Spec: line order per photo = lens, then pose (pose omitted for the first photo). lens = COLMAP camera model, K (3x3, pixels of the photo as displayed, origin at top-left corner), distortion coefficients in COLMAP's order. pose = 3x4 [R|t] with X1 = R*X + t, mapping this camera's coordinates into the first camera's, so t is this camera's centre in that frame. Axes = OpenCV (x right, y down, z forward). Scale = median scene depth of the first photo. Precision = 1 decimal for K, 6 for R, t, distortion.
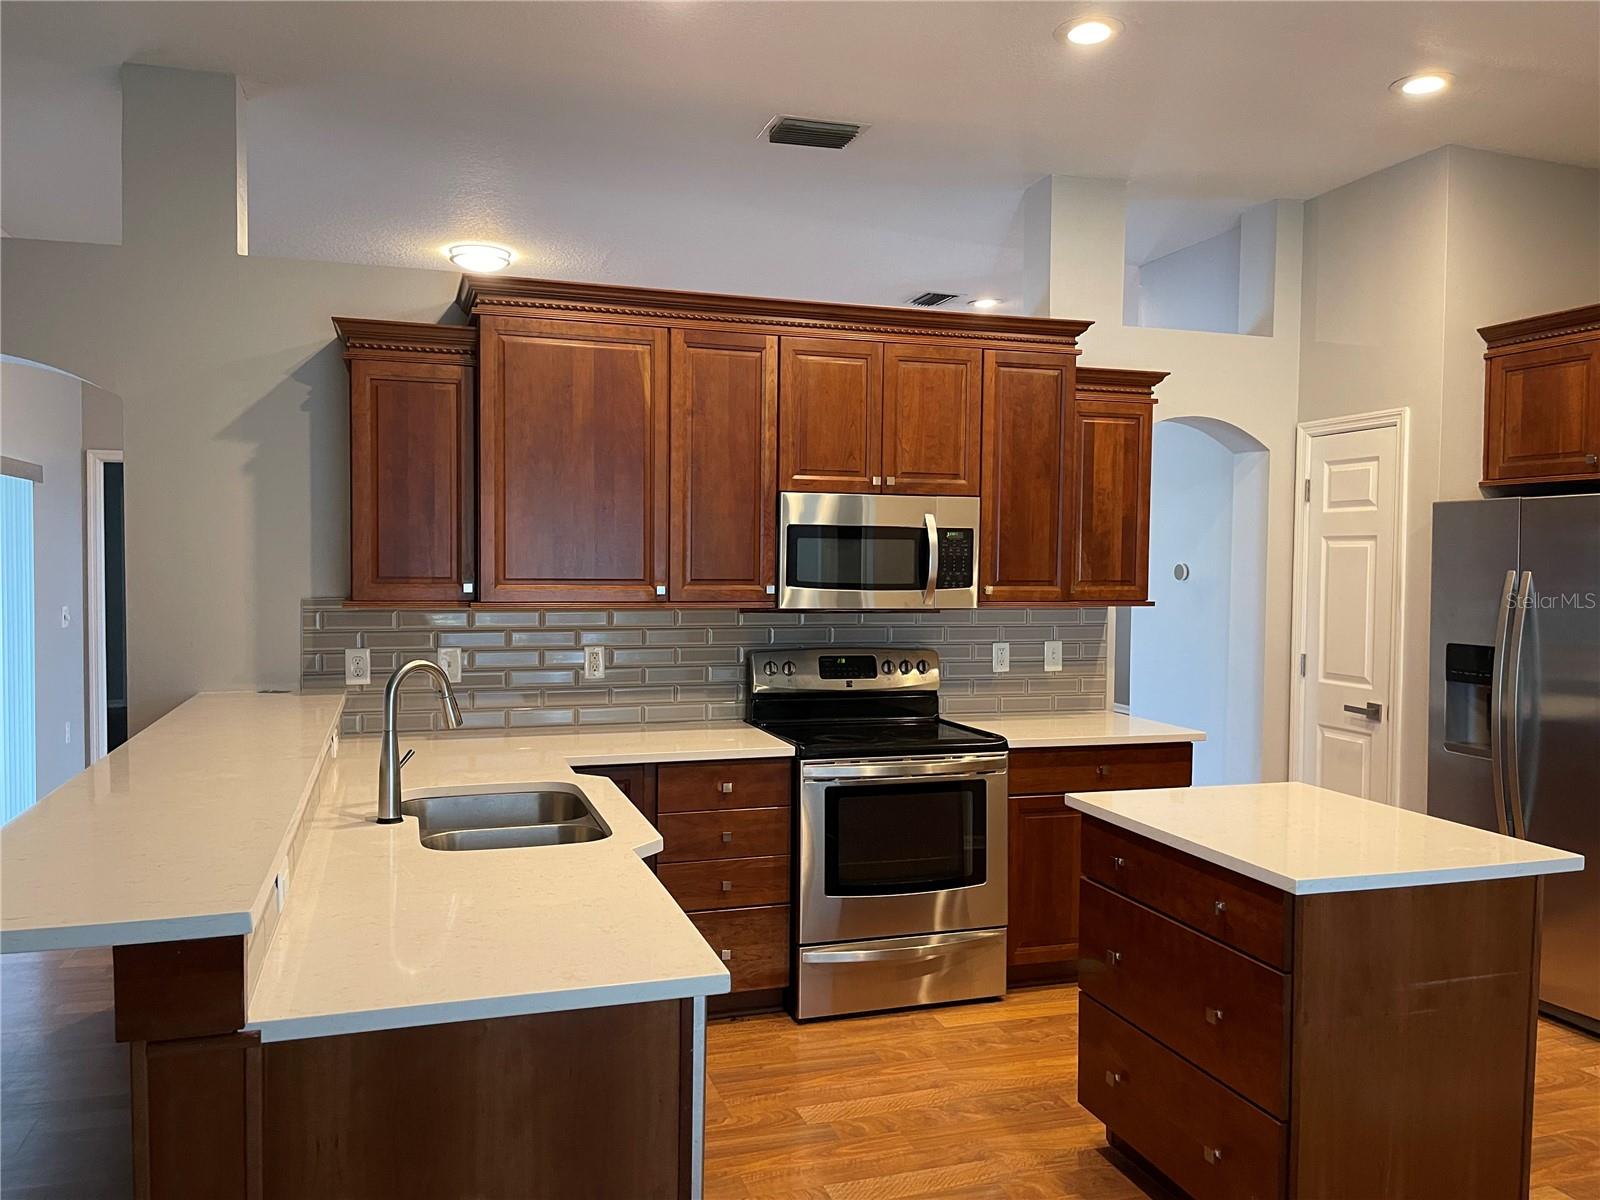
lens RADIAL K [[1208.3, 0, 761.1], [0, 1208.3, 594.8], [0, 0, 1]] dist [0.041282, -0.025333]
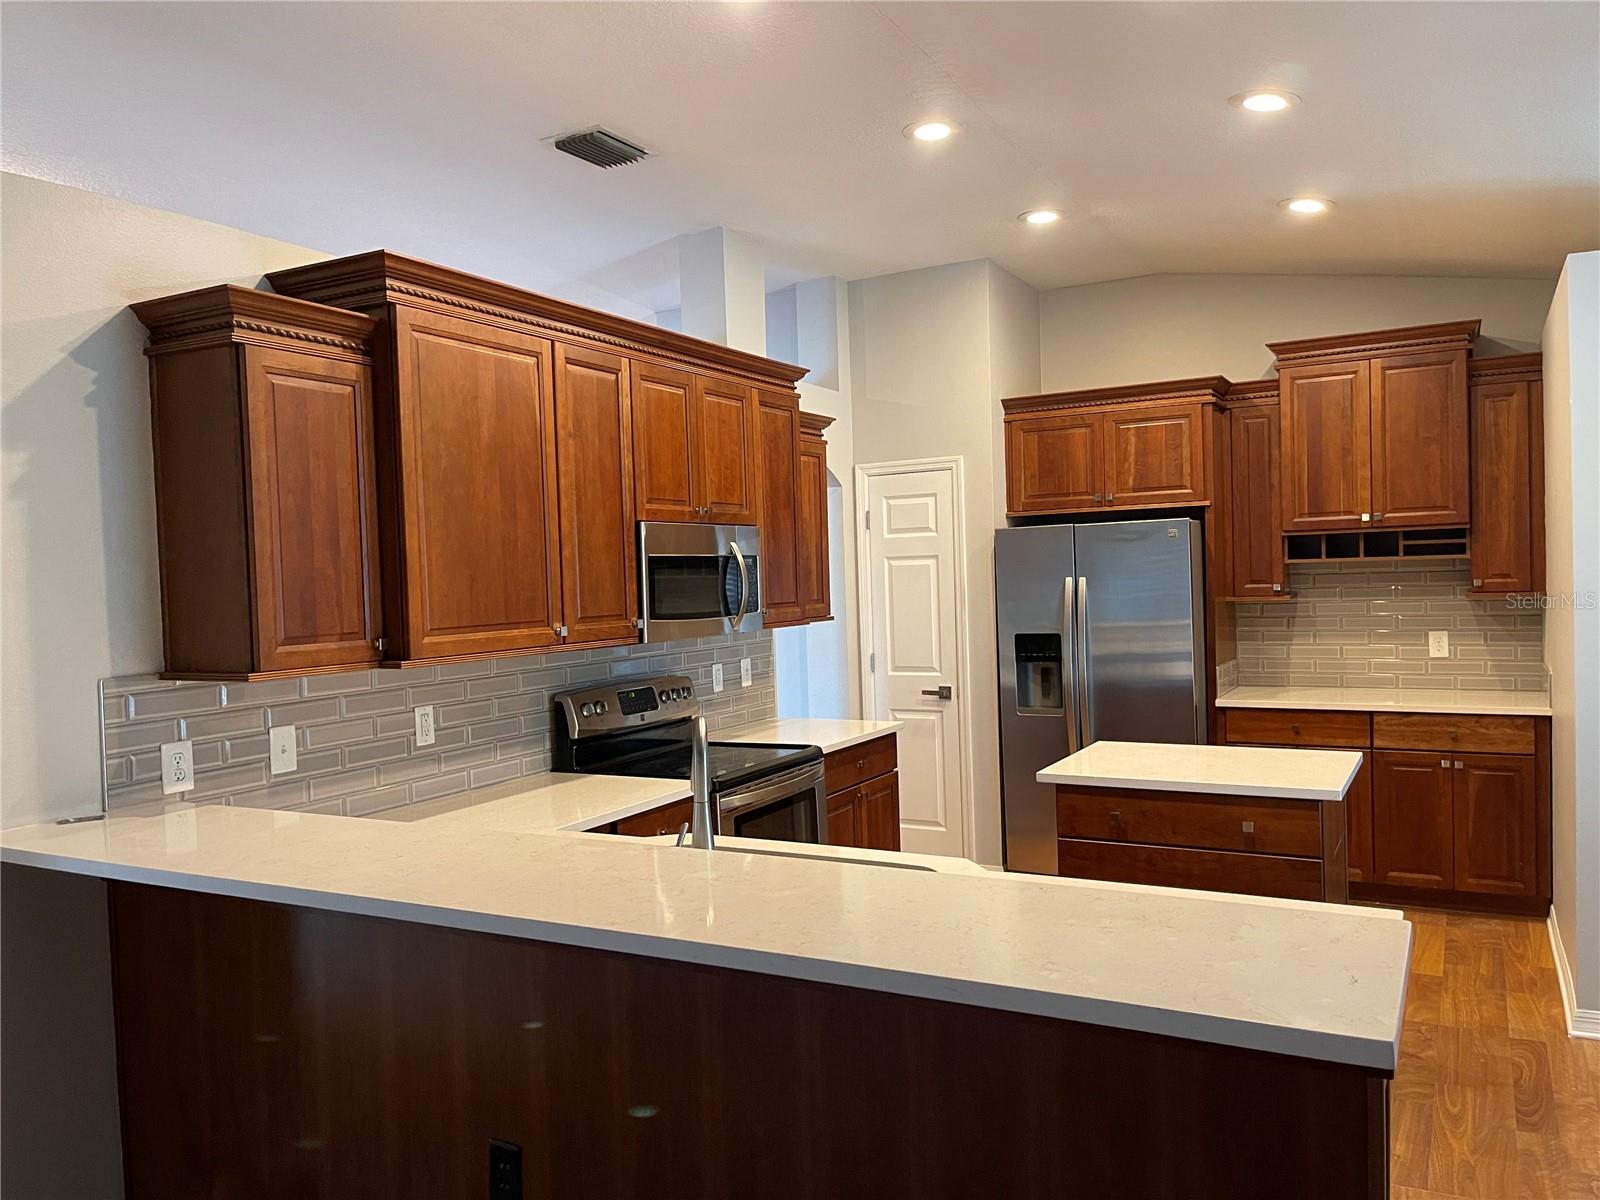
lens RADIAL K [[1208.3, 0, 766.1], [0, 1208.3, 603.4], [0, 0, 1]] dist [0.041282, -0.025333]
pose [[0.725219, -0.050370, 0.686673, -0.550323], [0.063755, 0.997948, 0.005870, -0.018719], [-0.685560, 0.039522, 0.726942, 0.226869]]
